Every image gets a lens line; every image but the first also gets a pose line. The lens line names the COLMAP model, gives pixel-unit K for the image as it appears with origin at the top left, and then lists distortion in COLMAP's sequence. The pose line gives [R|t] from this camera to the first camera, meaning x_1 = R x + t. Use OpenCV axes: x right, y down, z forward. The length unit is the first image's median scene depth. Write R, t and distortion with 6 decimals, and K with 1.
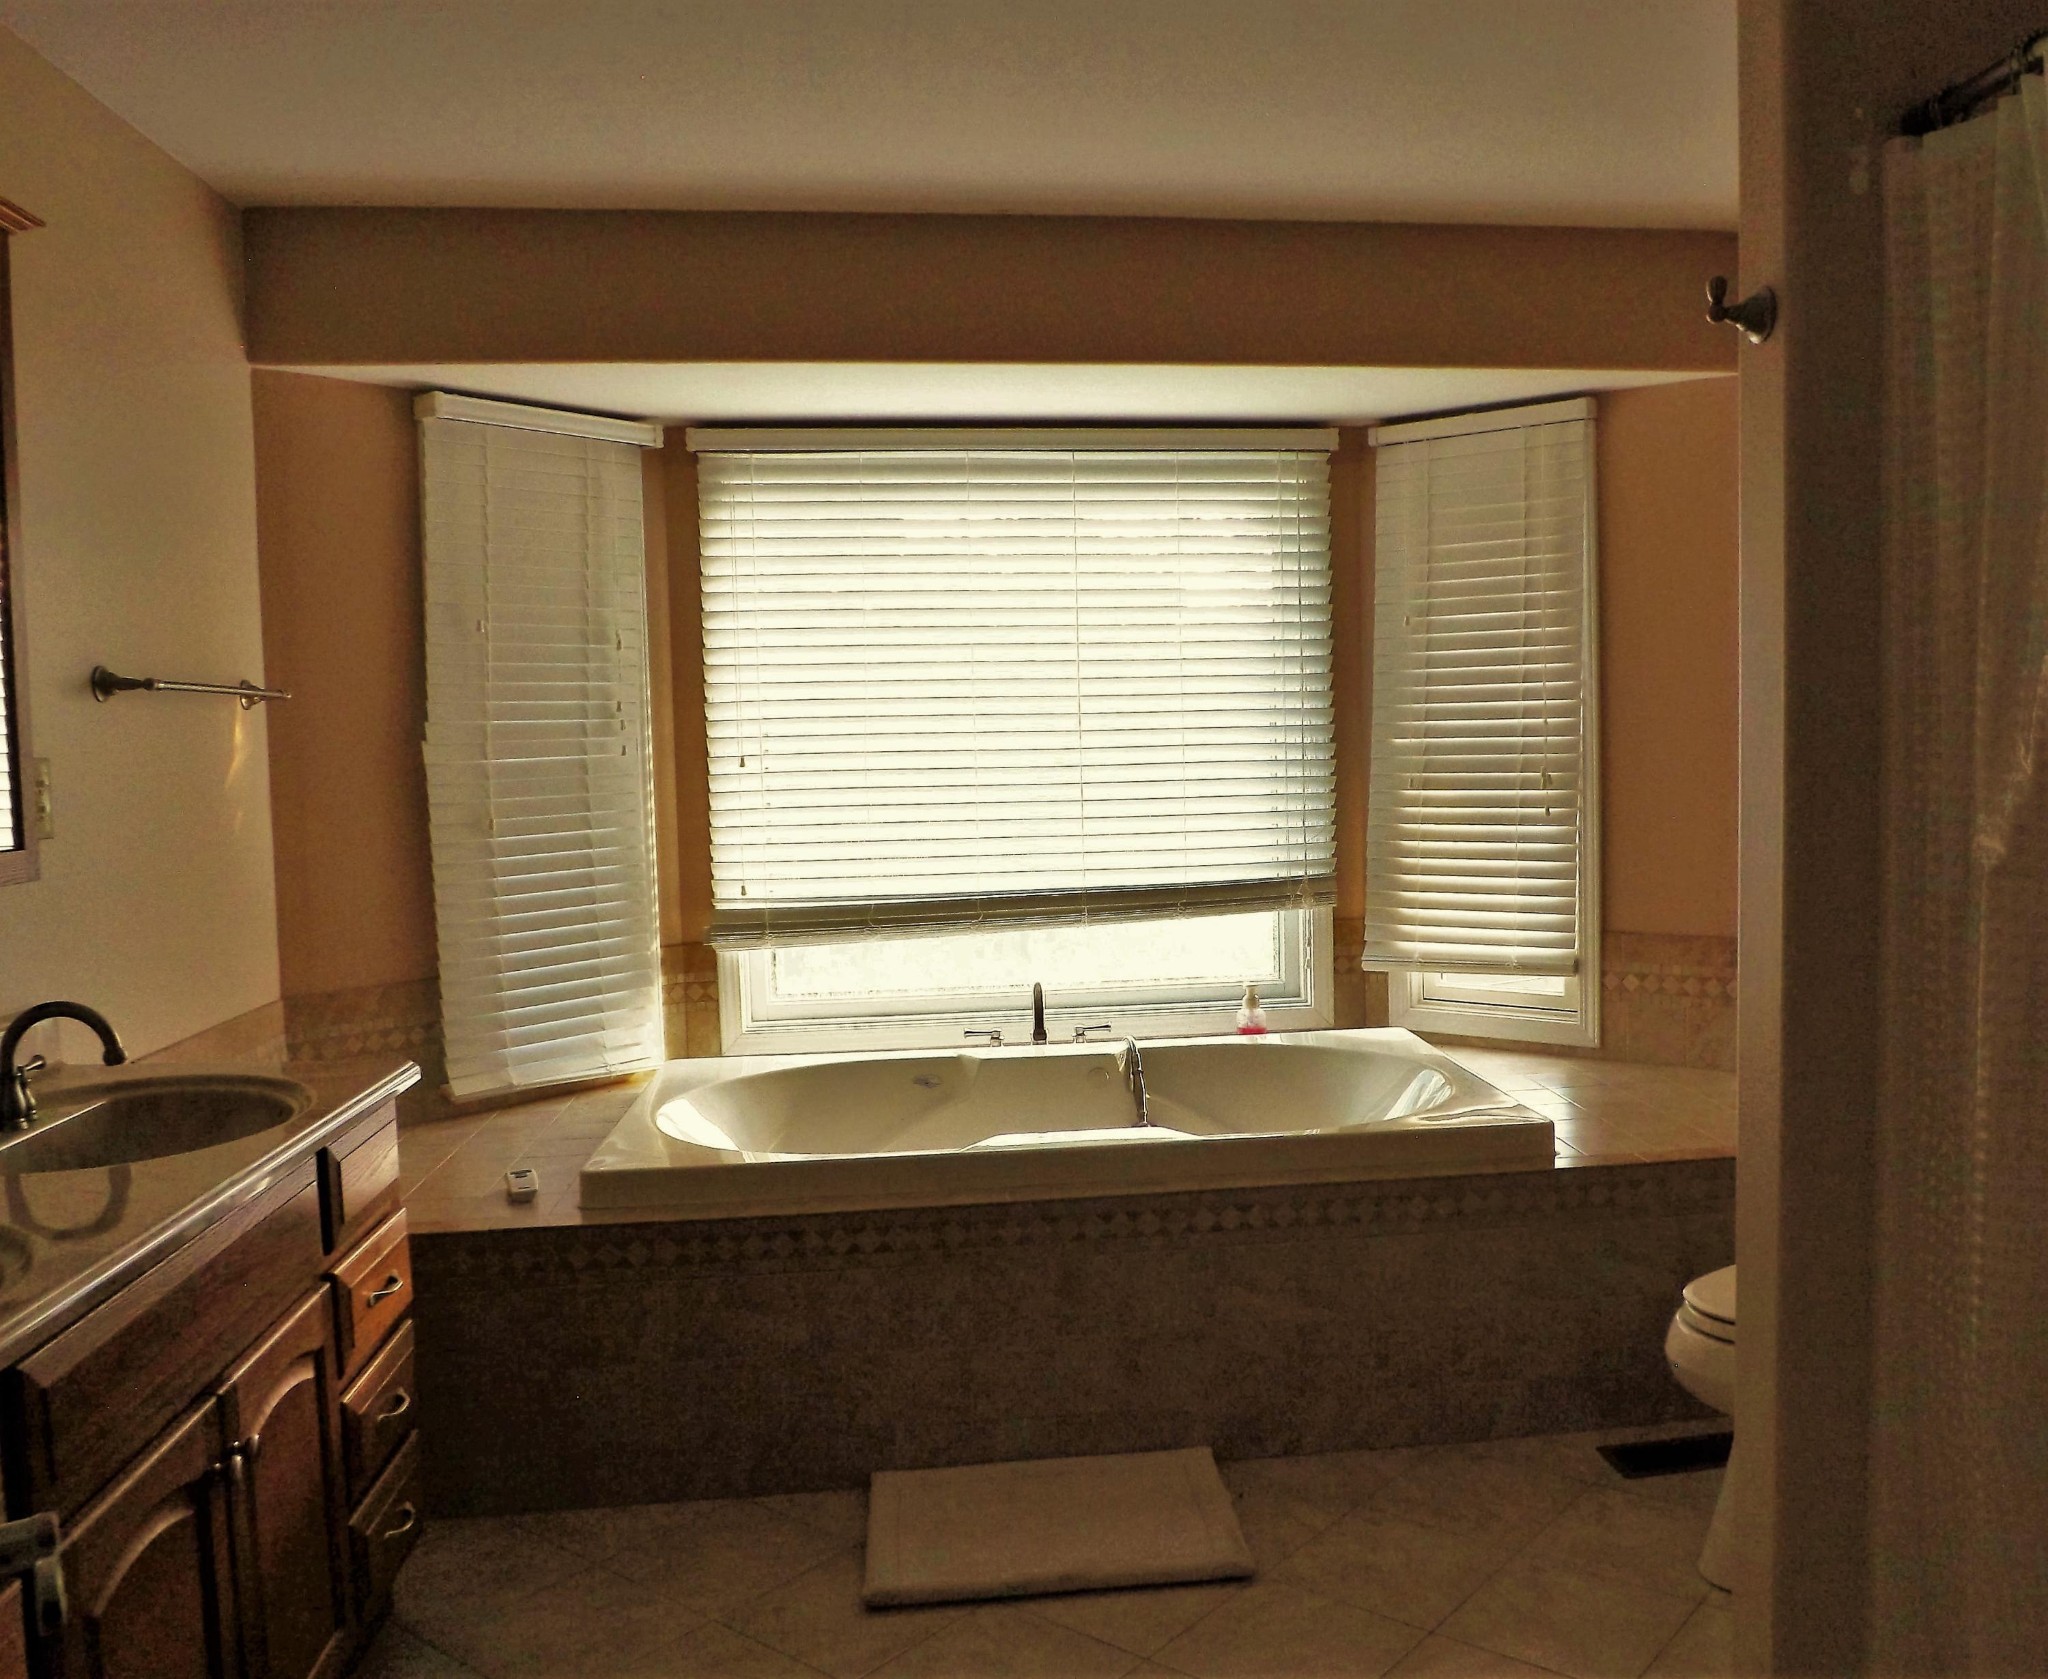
lens RADIAL K [[1899.5, 0, 1024.0], [0, 1899.5, 839.5], [0, 0, 1]] dist [-0.008374, -0.011860]
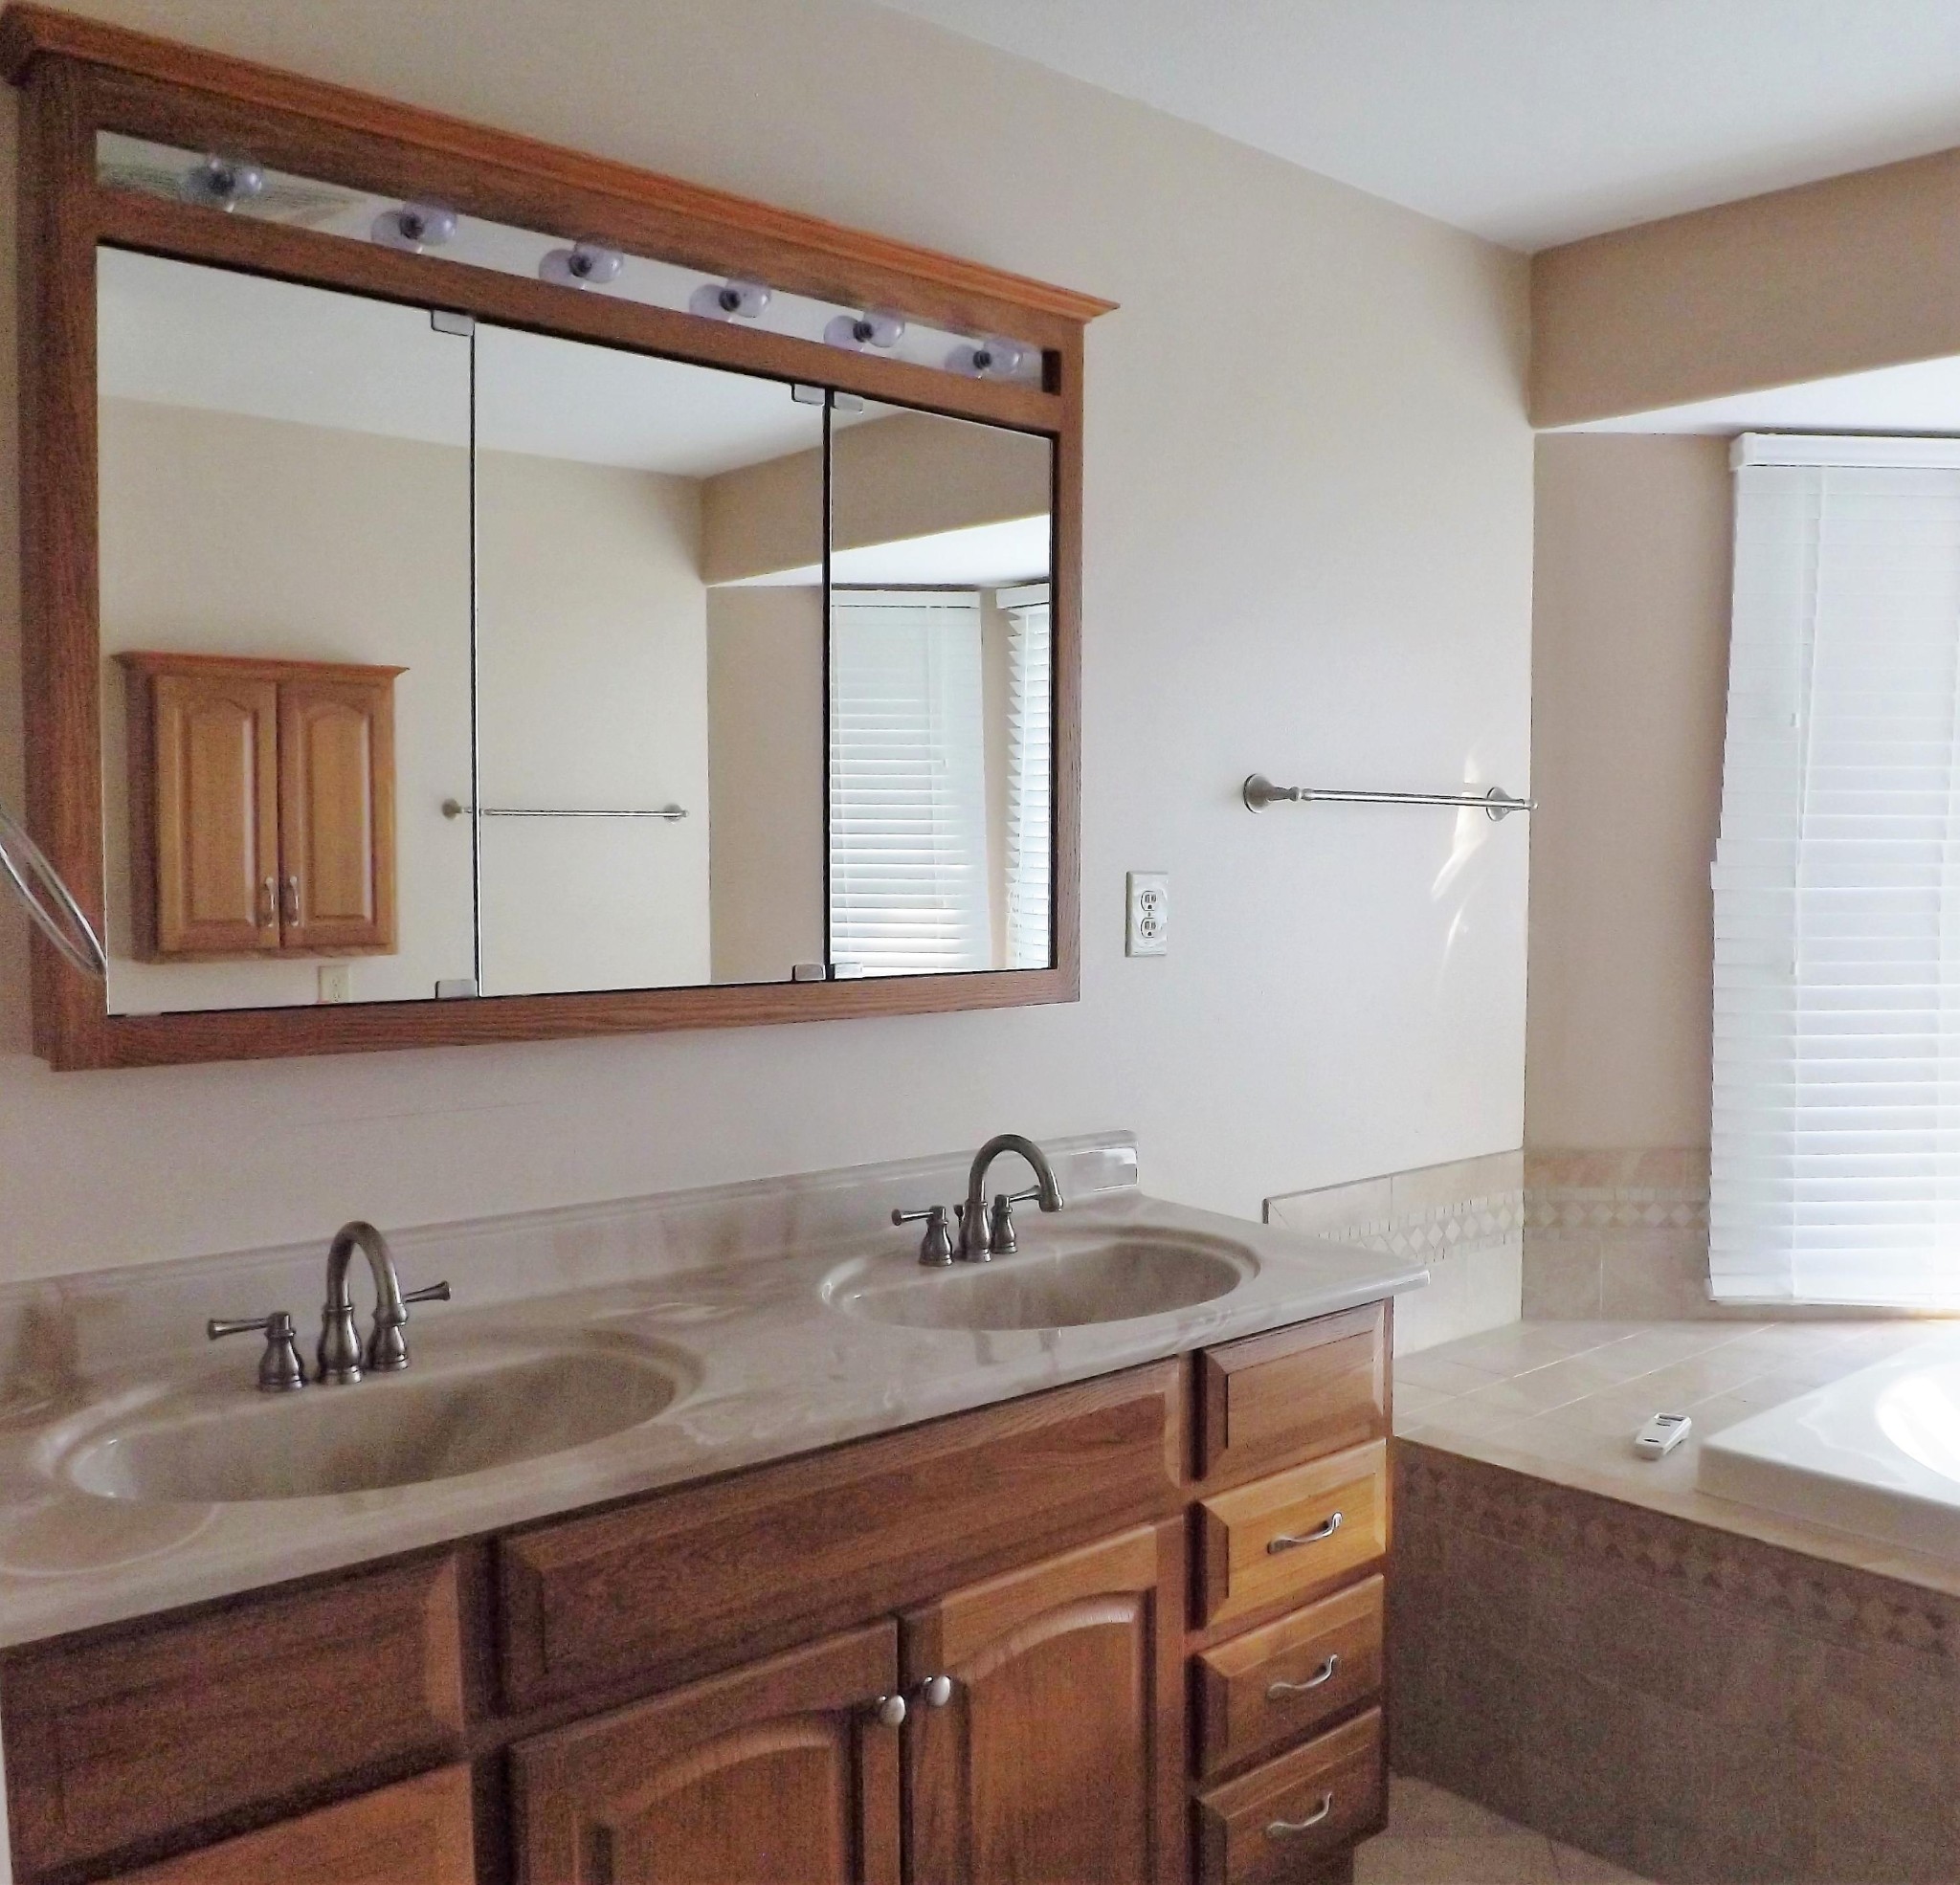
lens RADIAL K [[1897.1, 0, 980.0], [0, 1897.1, 942.5], [0, 0, 1]] dist [-0.036452, -0.002508]
pose [[0.622170, 0.065521, -0.780136, 0.135096], [-0.062555, 0.997466, 0.033886, -0.026056], [0.780379, 0.027719, 0.624692, 0.255549]]
